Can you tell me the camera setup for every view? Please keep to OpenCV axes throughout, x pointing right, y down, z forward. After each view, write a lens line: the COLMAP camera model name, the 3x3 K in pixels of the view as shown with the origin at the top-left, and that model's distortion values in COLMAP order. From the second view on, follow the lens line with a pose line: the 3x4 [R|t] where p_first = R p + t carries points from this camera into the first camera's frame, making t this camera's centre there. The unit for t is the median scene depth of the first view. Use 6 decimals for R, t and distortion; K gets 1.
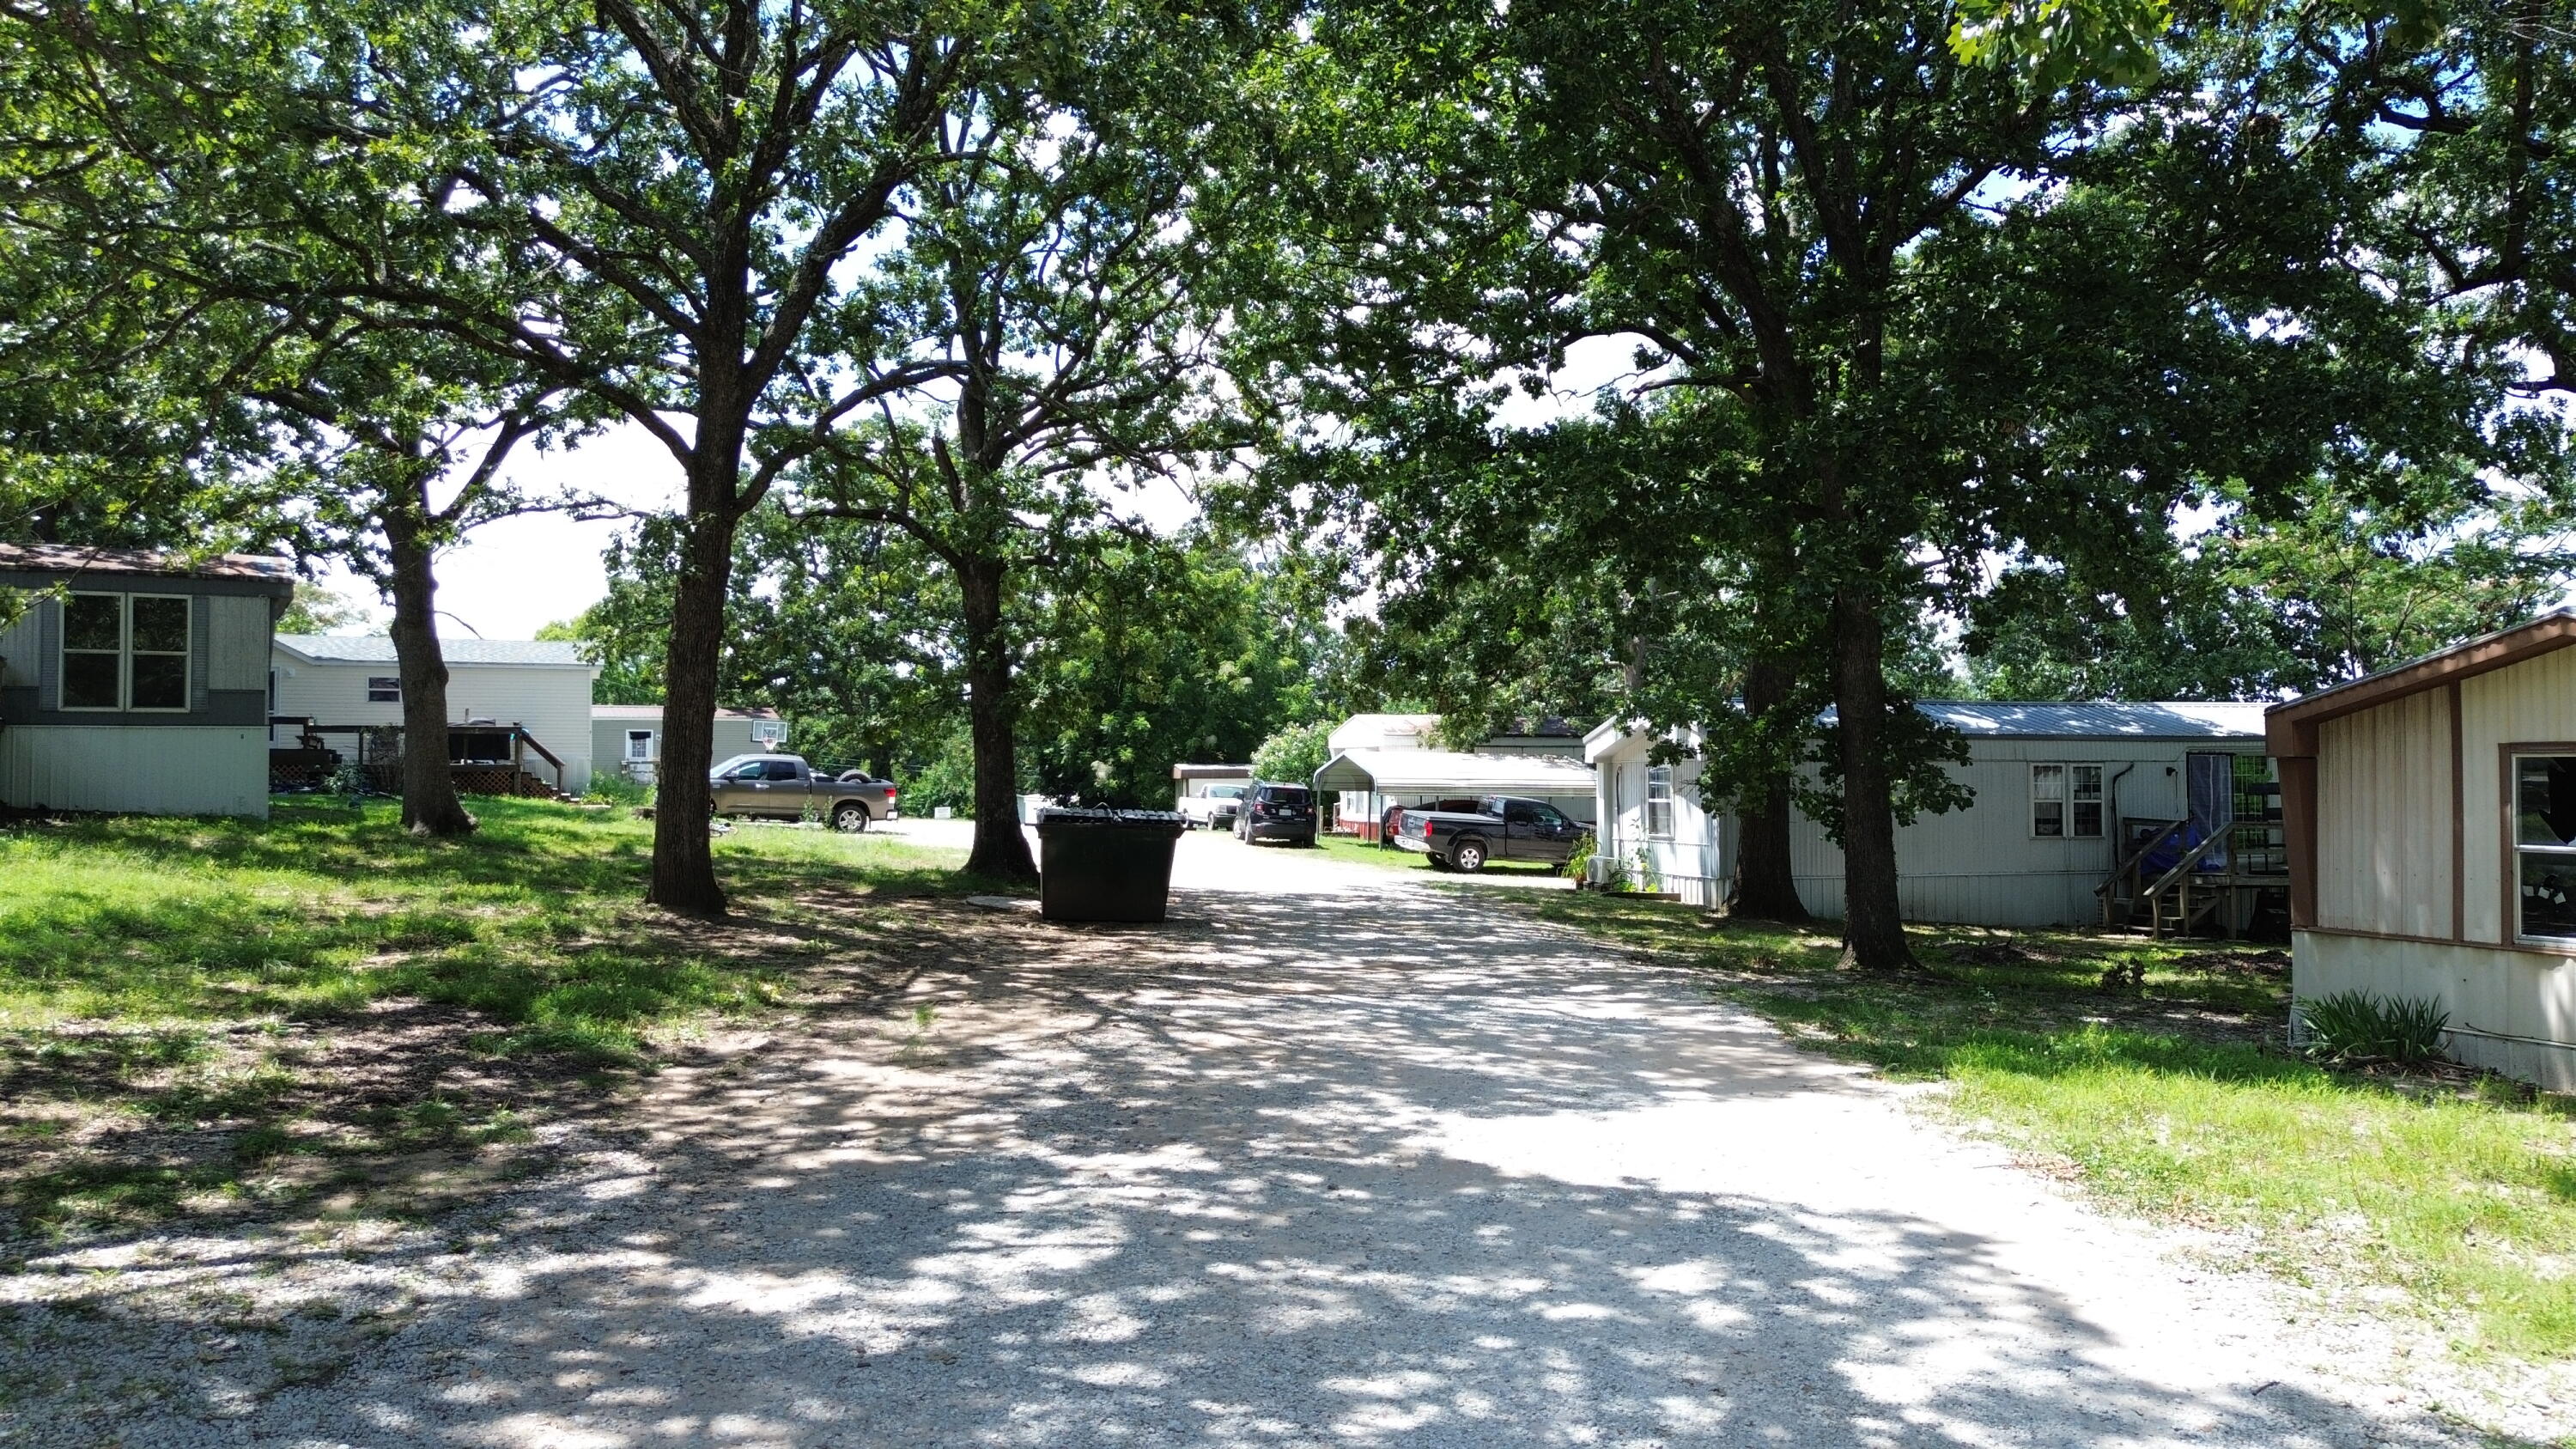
lens RADIAL K [[1725.5, 0, 1295.4], [0, 1725.5, 725.8], [0, 0, 1]] dist [0.004922, -0.030997]
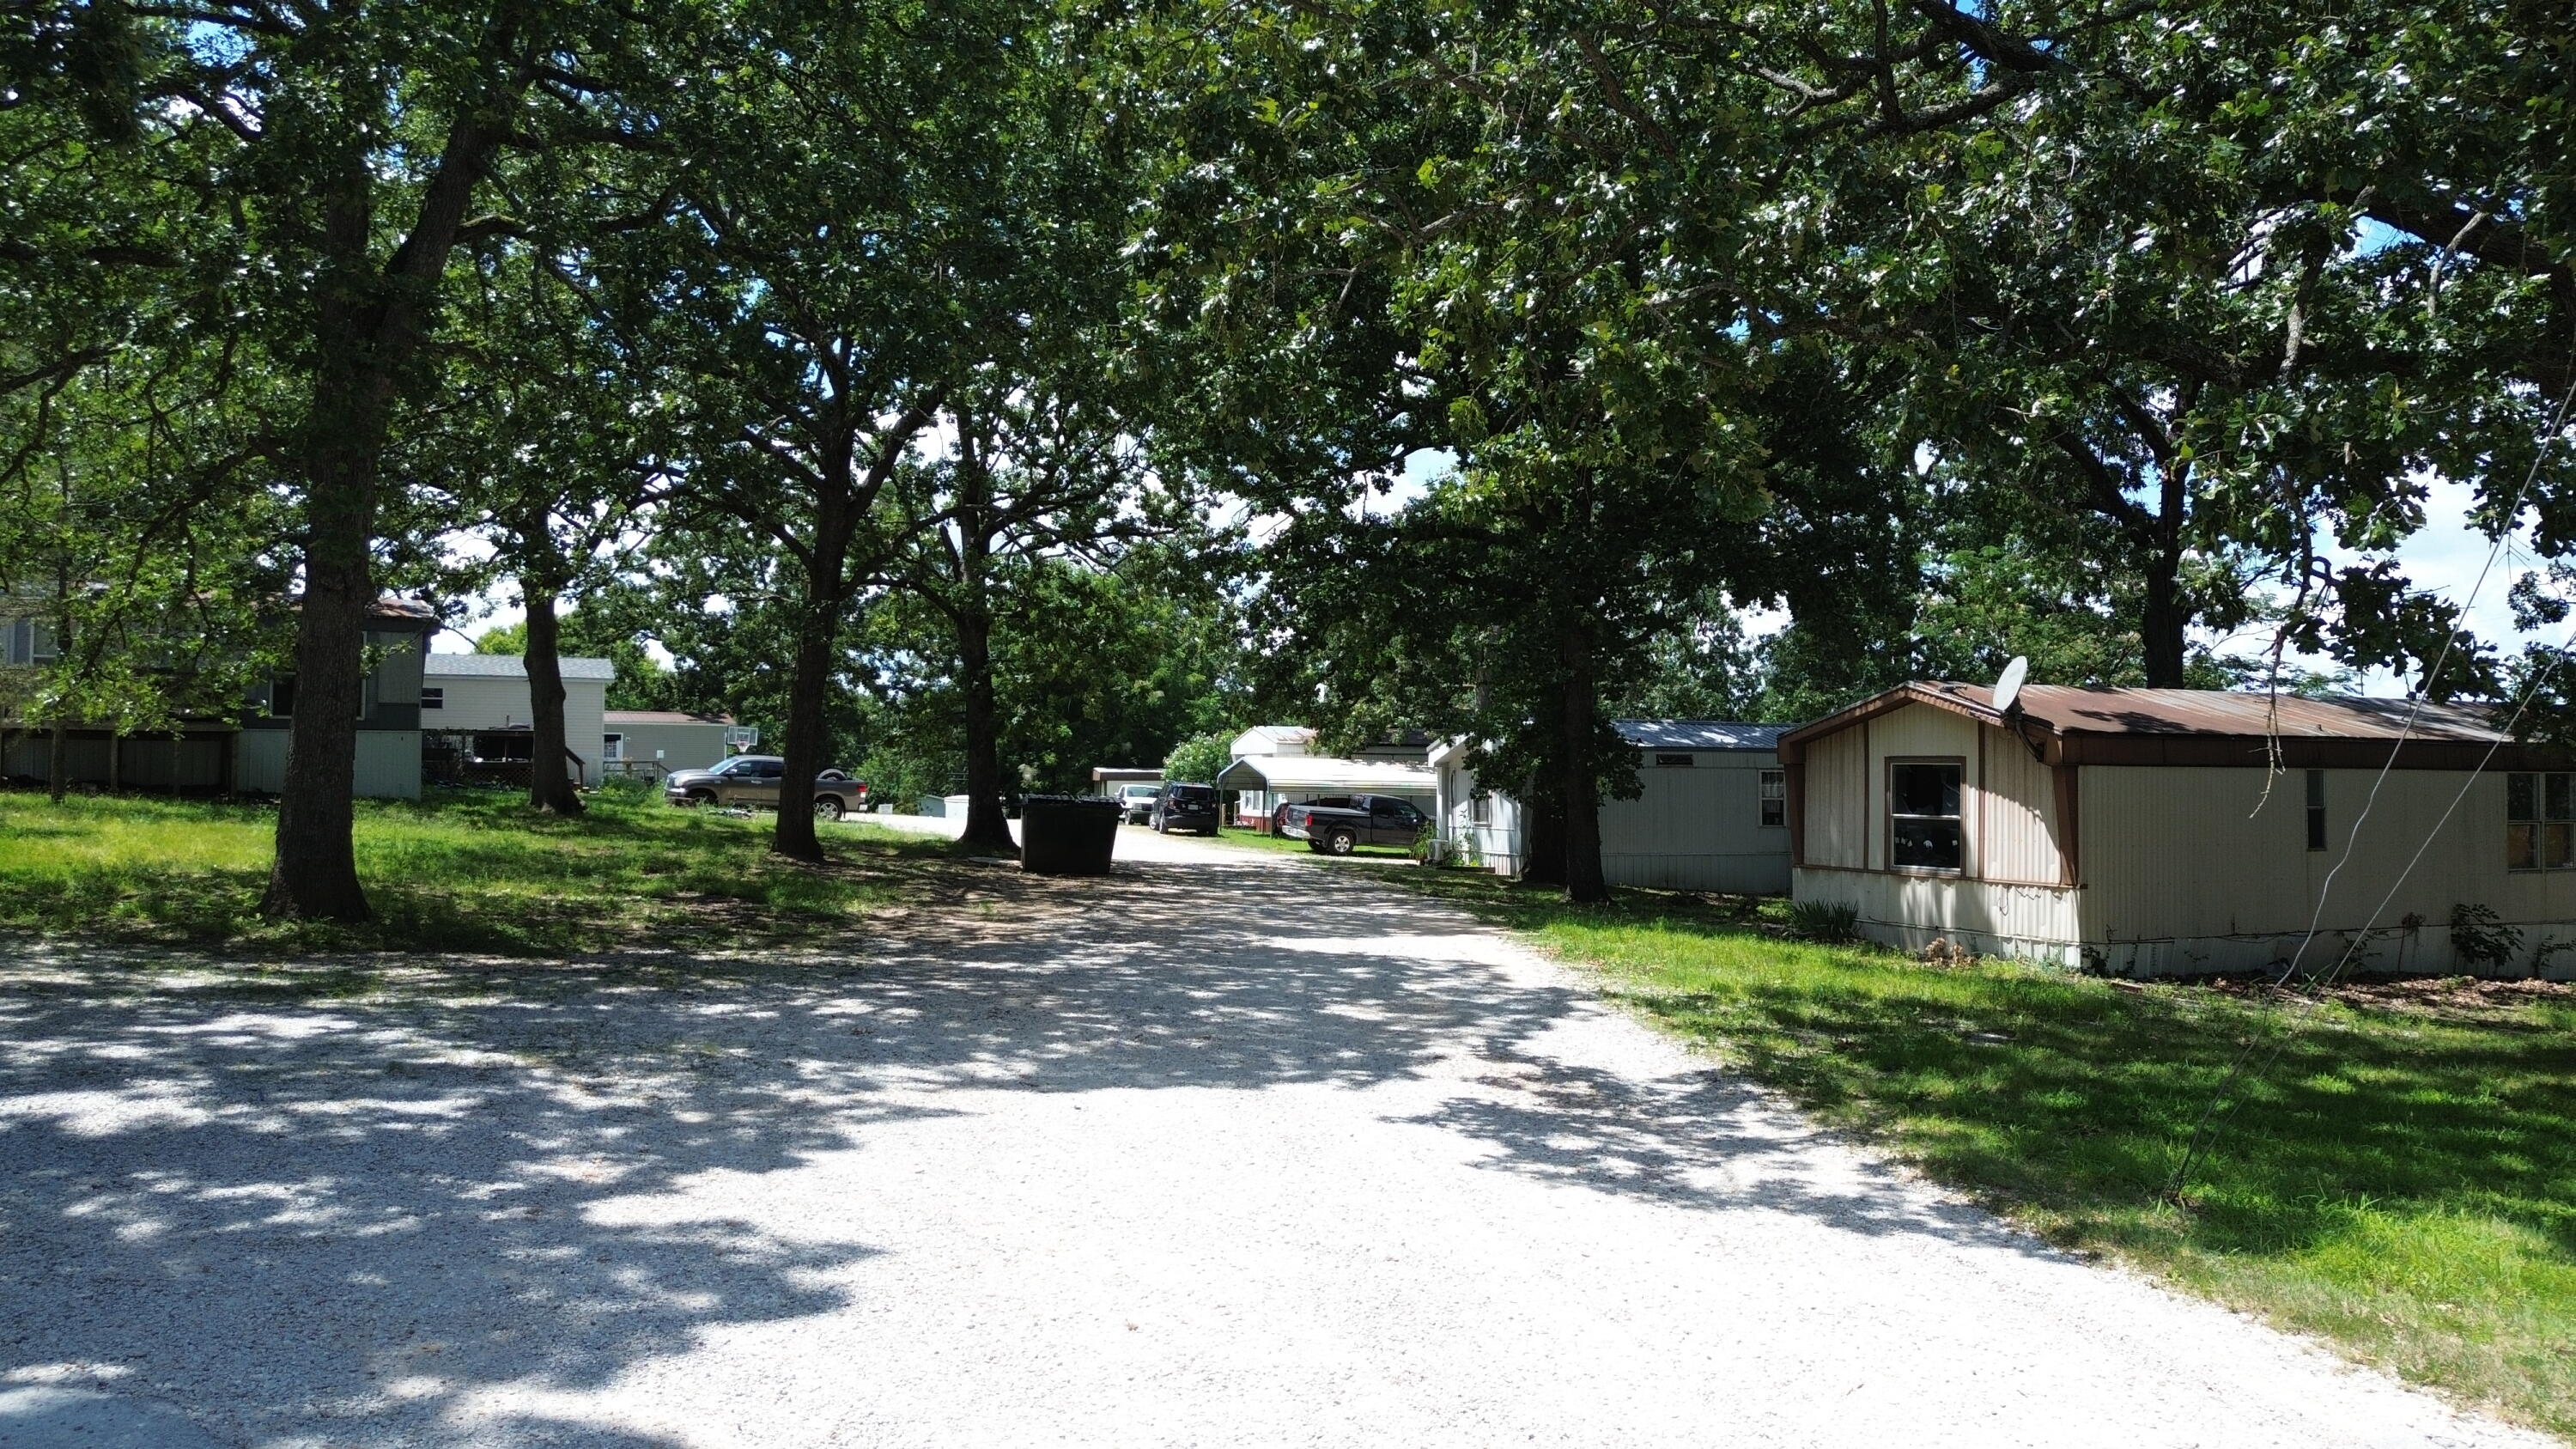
lens RADIAL K [[1725.5, 0, 1295.4], [0, 1725.5, 725.8], [0, 0, 1]] dist [0.004922, -0.030997]
pose [[0.998516, 0.009328, 0.053660, 0.000330], [-0.009123, 0.999950, -0.004073, -0.003102], [-0.053695, 0.003578, 0.998551, -0.261916]]
